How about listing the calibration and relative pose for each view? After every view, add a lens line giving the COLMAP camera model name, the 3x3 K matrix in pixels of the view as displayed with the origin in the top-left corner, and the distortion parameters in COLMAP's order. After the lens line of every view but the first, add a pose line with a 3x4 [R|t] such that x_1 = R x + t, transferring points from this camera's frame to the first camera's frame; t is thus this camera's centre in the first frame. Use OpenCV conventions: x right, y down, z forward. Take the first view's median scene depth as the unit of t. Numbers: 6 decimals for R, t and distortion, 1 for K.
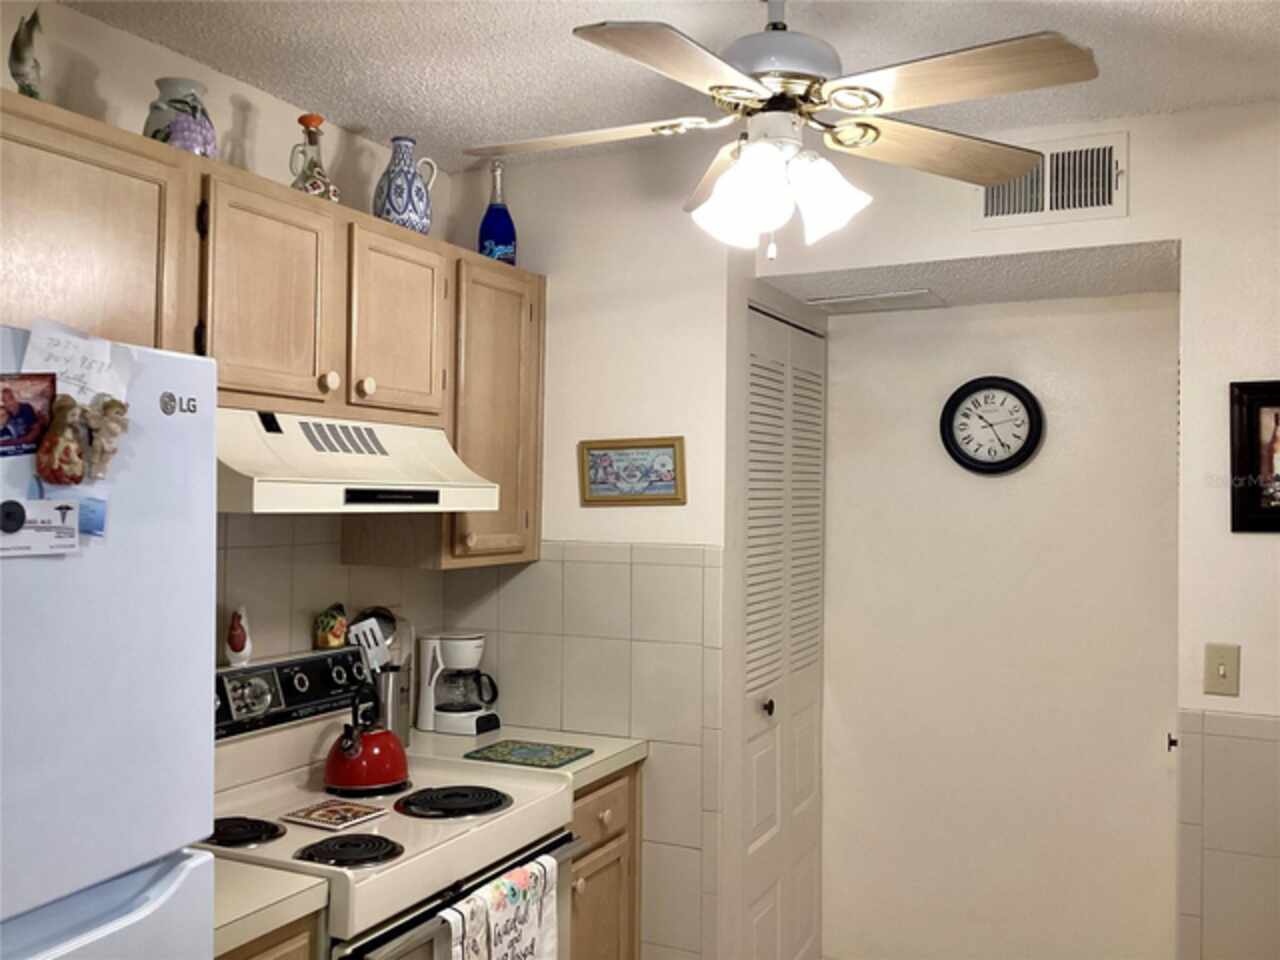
lens RADIAL K [[1159.2, 0, 640.0], [0, 1159.2, 480.0], [0, 0, 1]] dist [0.122877, -0.215291]
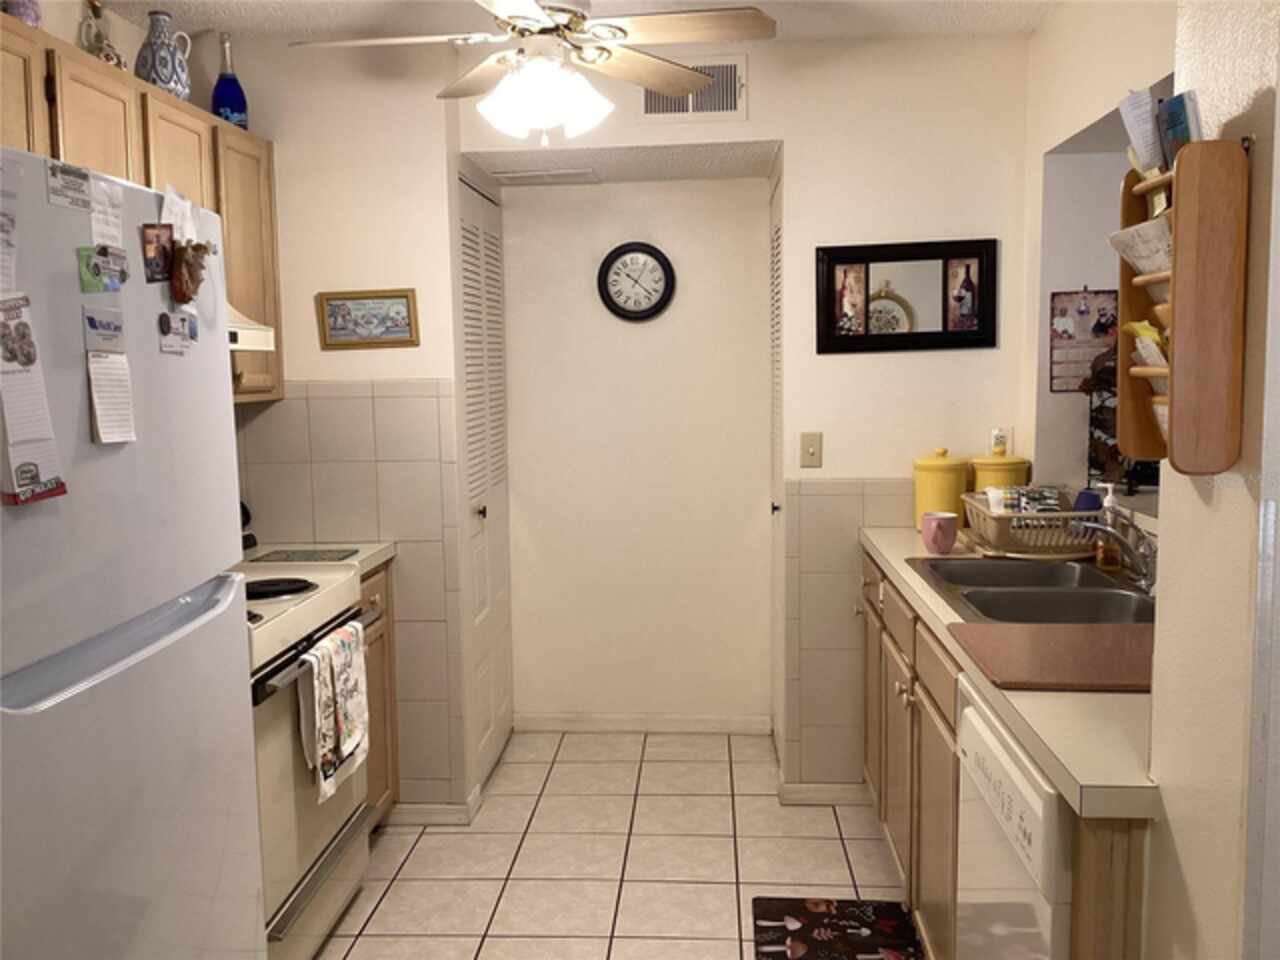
lens RADIAL K [[1159.2, 0, 640.0], [0, 1159.2, 480.0], [0, 0, 1]] dist [0.122877, -0.215291]
pose [[0.929822, -0.063588, 0.362475, -0.204382], [0.023107, 0.993103, 0.114944, 0.026866], [-0.367284, -0.098502, 0.924878, -0.225300]]
